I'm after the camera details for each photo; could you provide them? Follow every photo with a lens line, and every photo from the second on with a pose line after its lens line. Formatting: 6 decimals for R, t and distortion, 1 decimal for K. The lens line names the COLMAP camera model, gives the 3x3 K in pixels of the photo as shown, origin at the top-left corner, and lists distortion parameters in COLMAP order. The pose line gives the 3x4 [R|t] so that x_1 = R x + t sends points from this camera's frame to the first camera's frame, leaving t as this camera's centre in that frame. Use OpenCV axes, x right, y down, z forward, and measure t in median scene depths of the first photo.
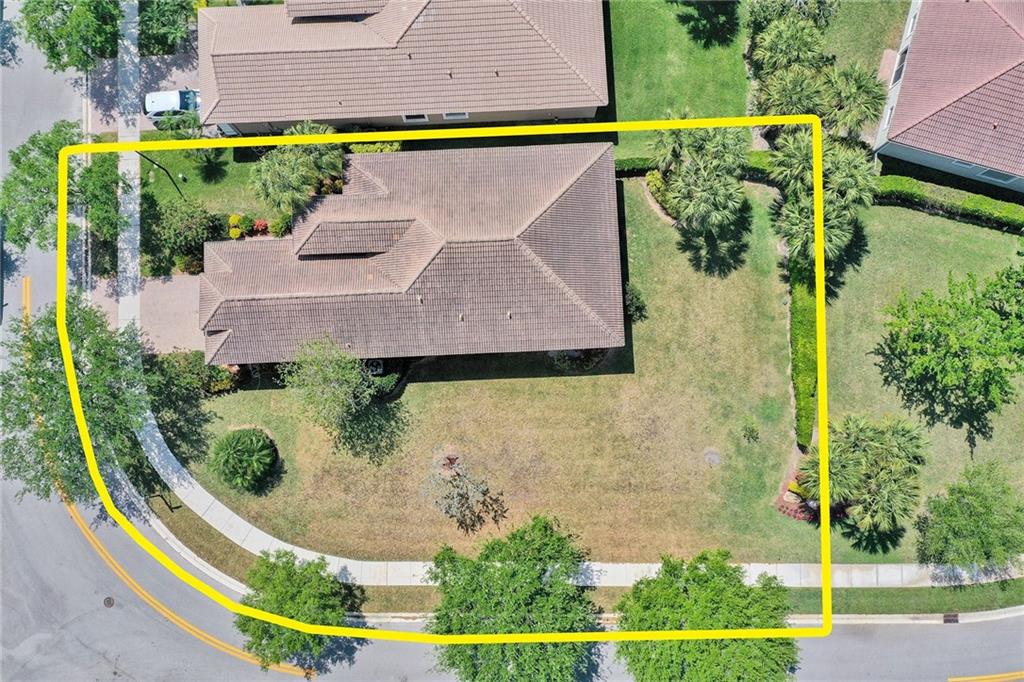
lens RADIAL K [[789.0, 0, 512.0], [0, 789.0, 341.0], [0, 0, 1]] dist [-0.010863, -0.001230]
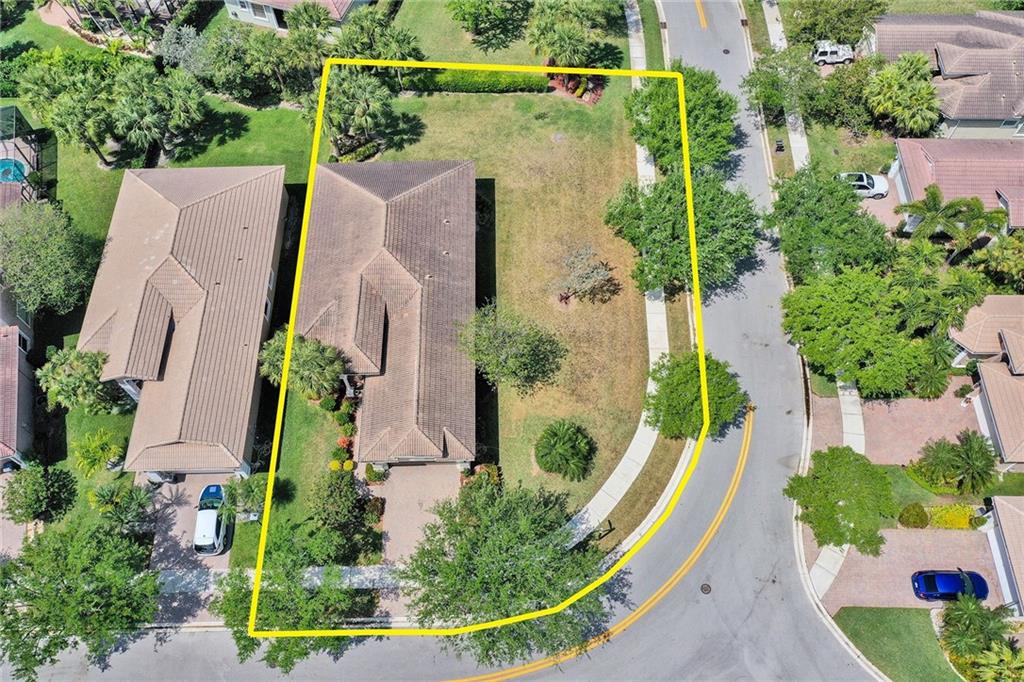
lens RADIAL K [[789.0, 0, 512.0], [0, 789.0, 341.0], [0, 0, 1]] dist [-0.010863, -0.001230]
pose [[0.021982, -0.875116, 0.483414, -0.711155], [0.996435, 0.058569, 0.060717, 0.005909], [-0.081448, 0.480356, 0.873284, -0.009834]]
